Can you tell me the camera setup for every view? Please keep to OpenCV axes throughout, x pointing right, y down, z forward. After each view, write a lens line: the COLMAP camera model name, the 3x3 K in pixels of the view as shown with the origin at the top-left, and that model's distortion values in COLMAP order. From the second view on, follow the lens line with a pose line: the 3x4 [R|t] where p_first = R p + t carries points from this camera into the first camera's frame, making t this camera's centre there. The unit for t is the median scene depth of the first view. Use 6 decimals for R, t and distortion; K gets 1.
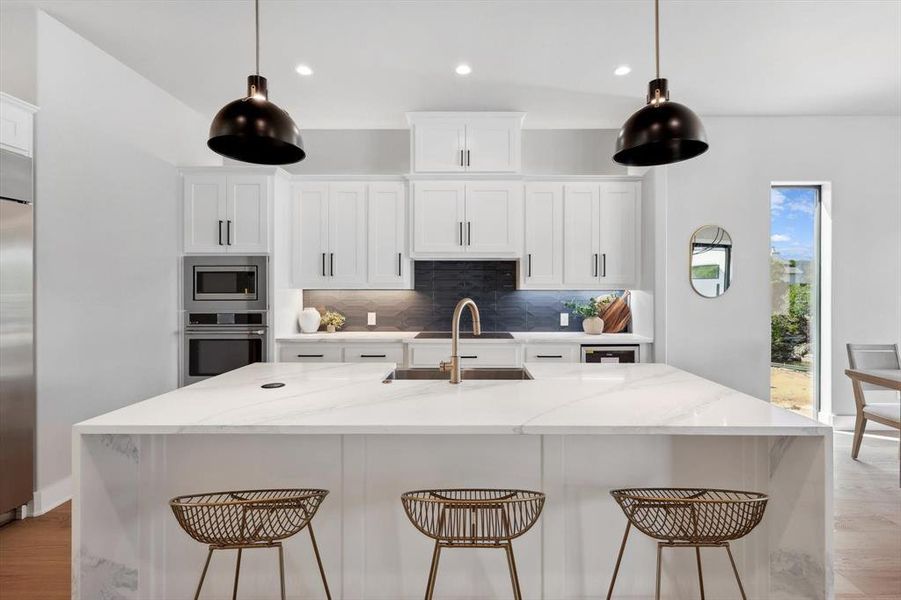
lens RADIAL K [[461.0, 0, 462.3], [0, 461.0, 284.2], [0, 0, 1]] dist [0.000918, 0.000032]
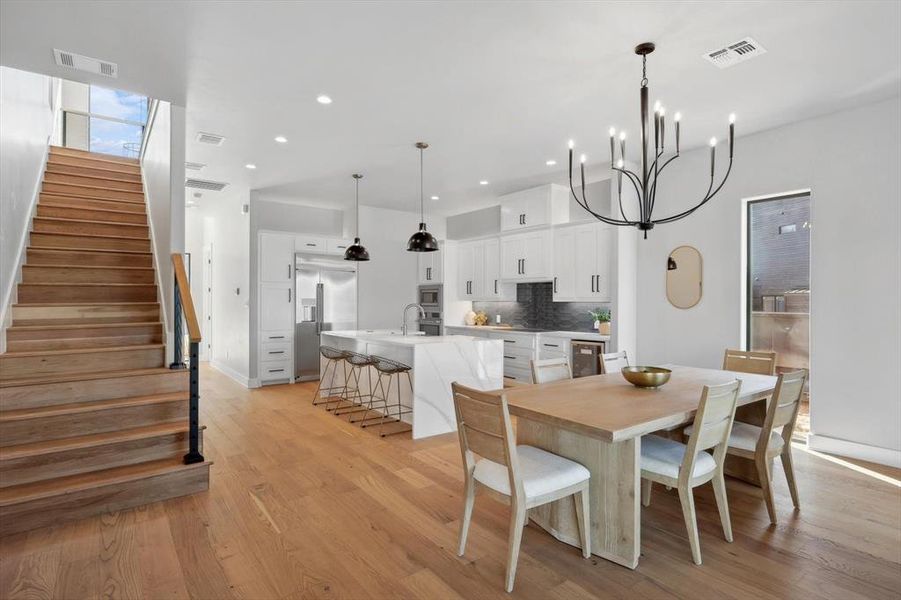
lens RADIAL K [[461.0, 0, 447.8], [0, 461.0, 300.4], [0, 0, 1]] dist [0.000918, 0.000032]
pose [[0.593909, -0.000818, -0.804532, 1.141223], [0.002092, 0.999998, 0.000527, 0.007628], [0.804530, -0.001996, 0.593909, -0.165847]]
